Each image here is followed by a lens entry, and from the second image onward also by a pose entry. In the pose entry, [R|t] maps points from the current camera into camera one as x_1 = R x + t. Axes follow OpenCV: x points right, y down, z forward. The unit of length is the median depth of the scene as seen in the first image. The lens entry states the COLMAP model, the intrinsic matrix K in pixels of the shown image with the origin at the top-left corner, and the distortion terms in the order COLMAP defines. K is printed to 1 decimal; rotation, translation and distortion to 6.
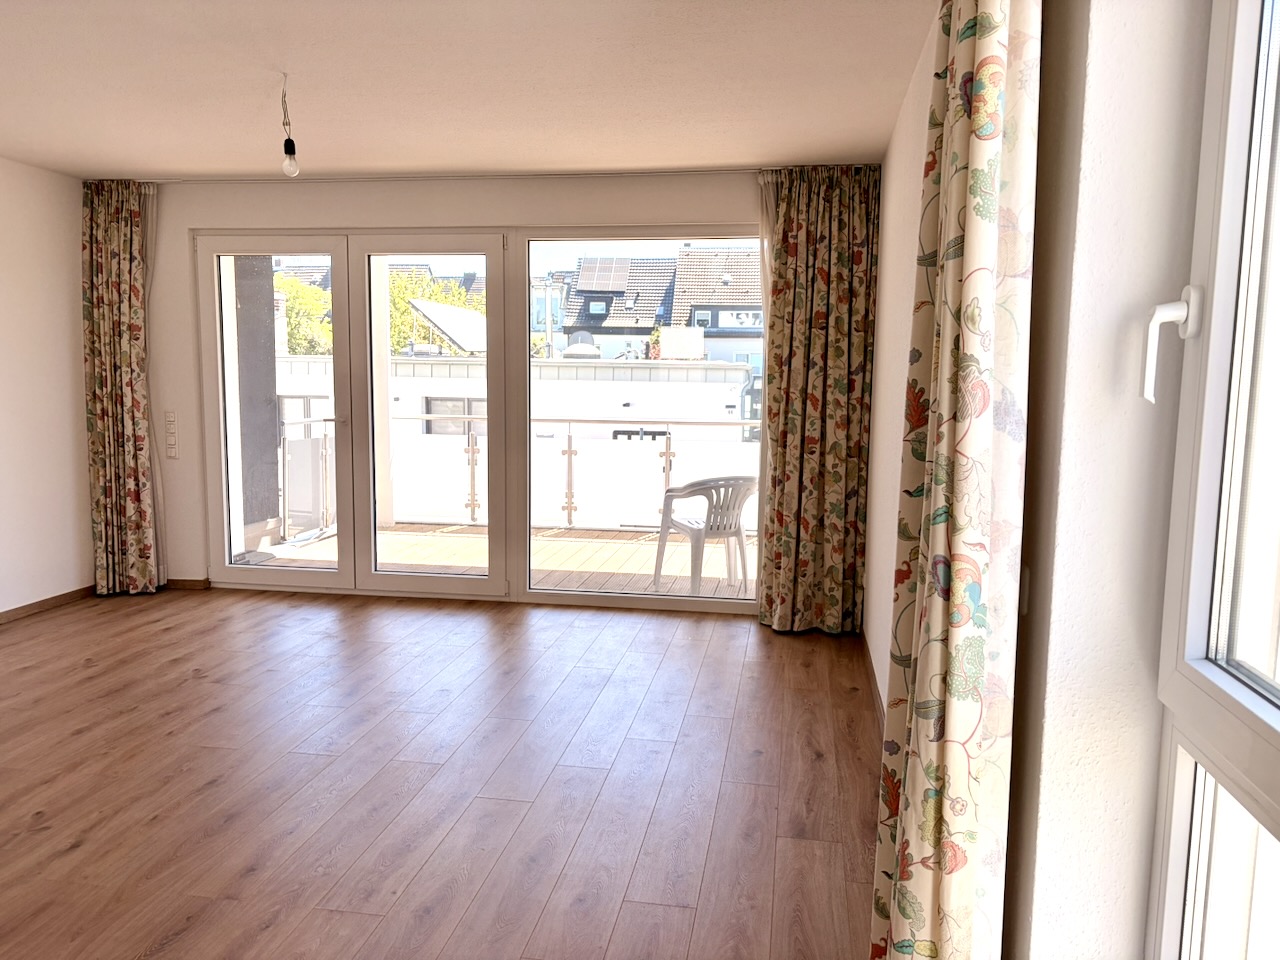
lens RADIAL K [[971.5, 0, 640.0], [0, 971.5, 480.0], [0, 0, 1]] dist [0.030464, -0.004427]
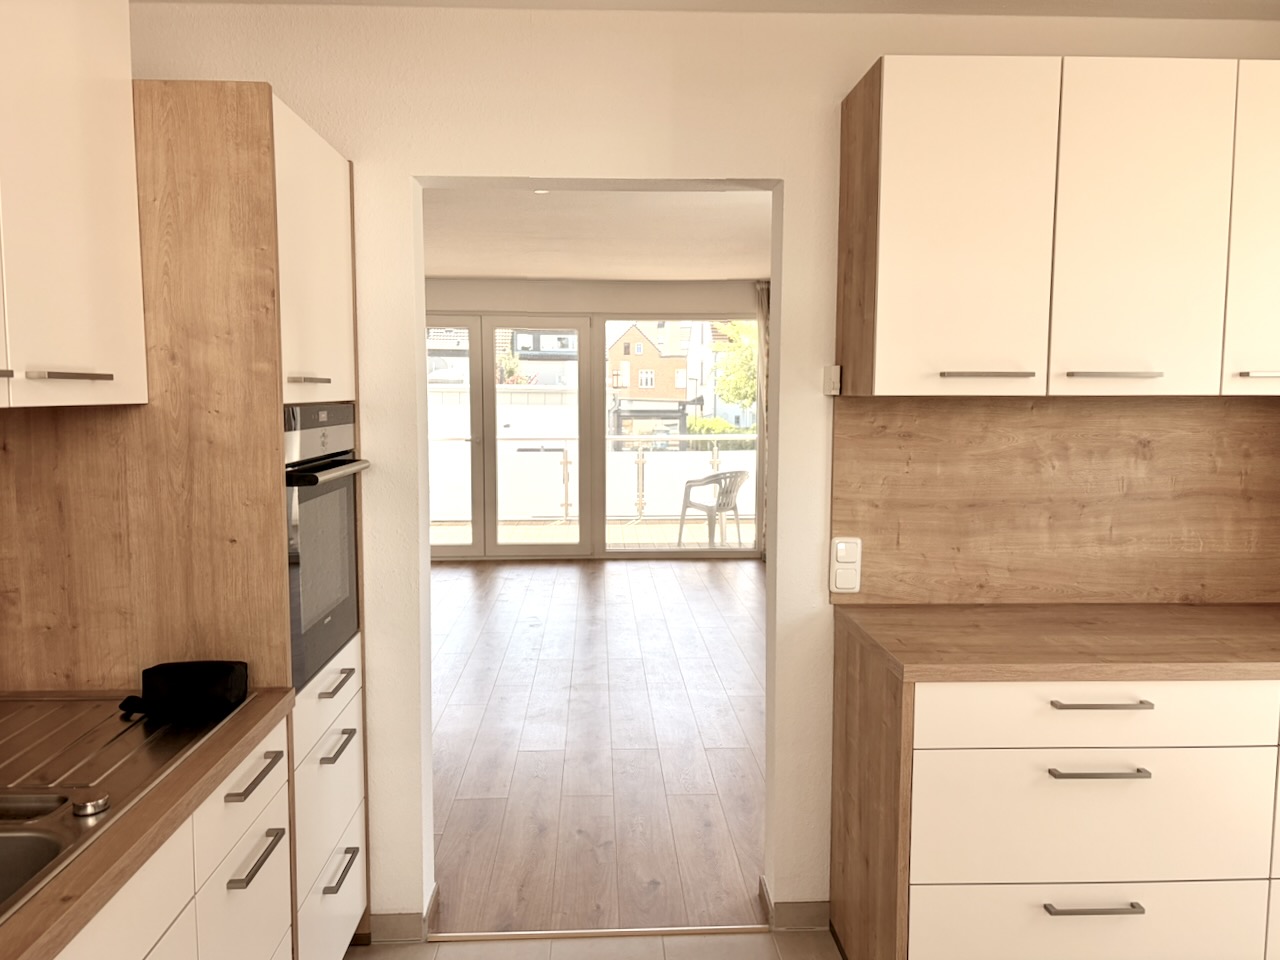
lens RADIAL K [[971.5, 0, 640.0], [0, 971.5, 480.0], [0, 0, 1]] dist [0.030464, -0.004427]
pose [[0.978380, -0.029632, 0.204679, -0.373696], [0.033699, 0.999297, -0.016413, 0.031384], [-0.204049, 0.022956, 0.978691, -0.495171]]
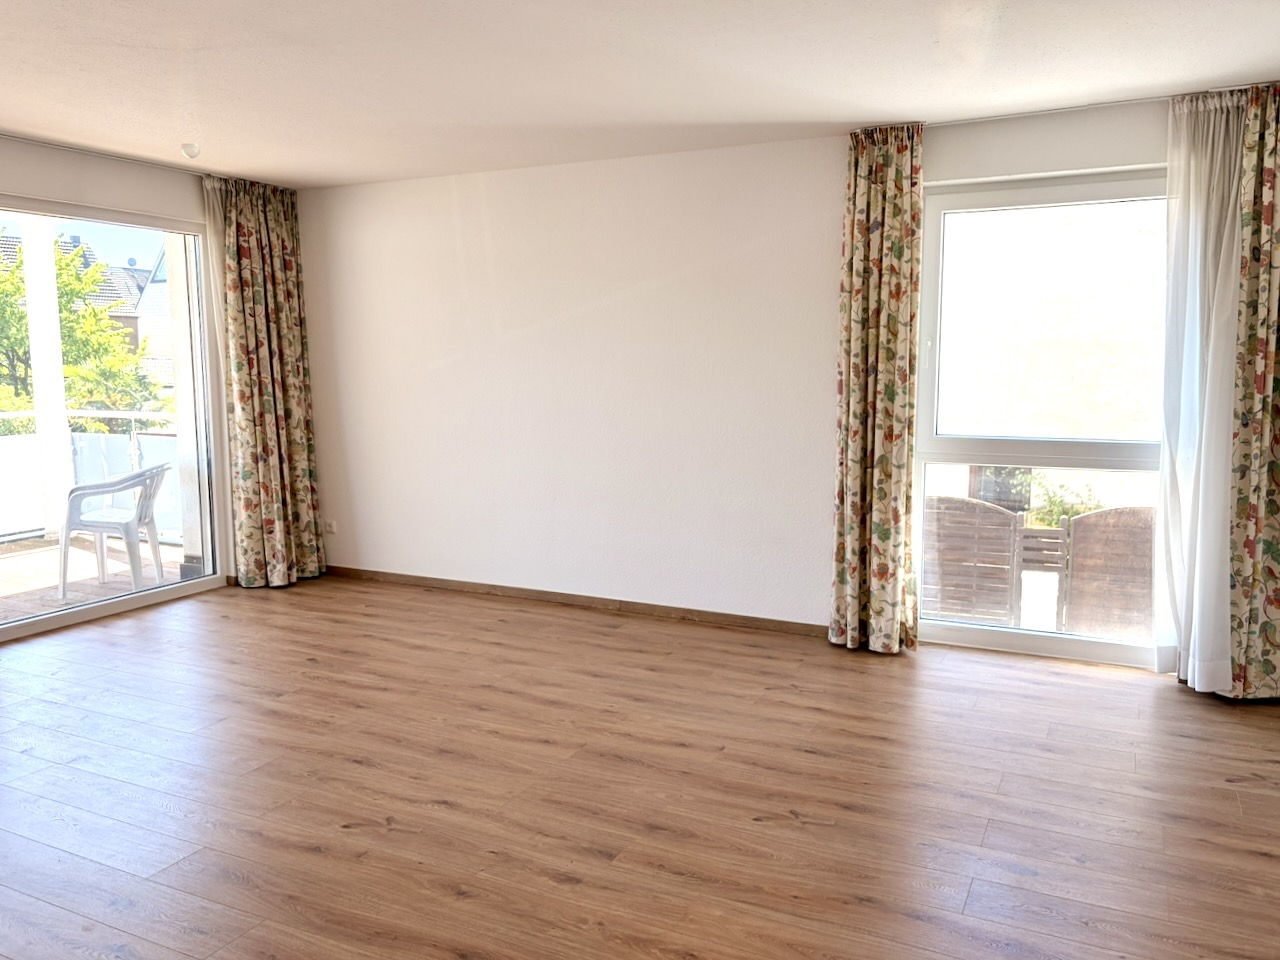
lens RADIAL K [[980.1, 0, 640.0], [0, 980.1, 480.0], [0, 0, 1]] dist [-0.002911, -0.001863]
pose [[0.274667, -0.125513, 0.953312, -0.752958], [0.115800, 0.988546, 0.096787, -0.028274], [-0.954541, 0.083809, 0.286055, 0.230833]]
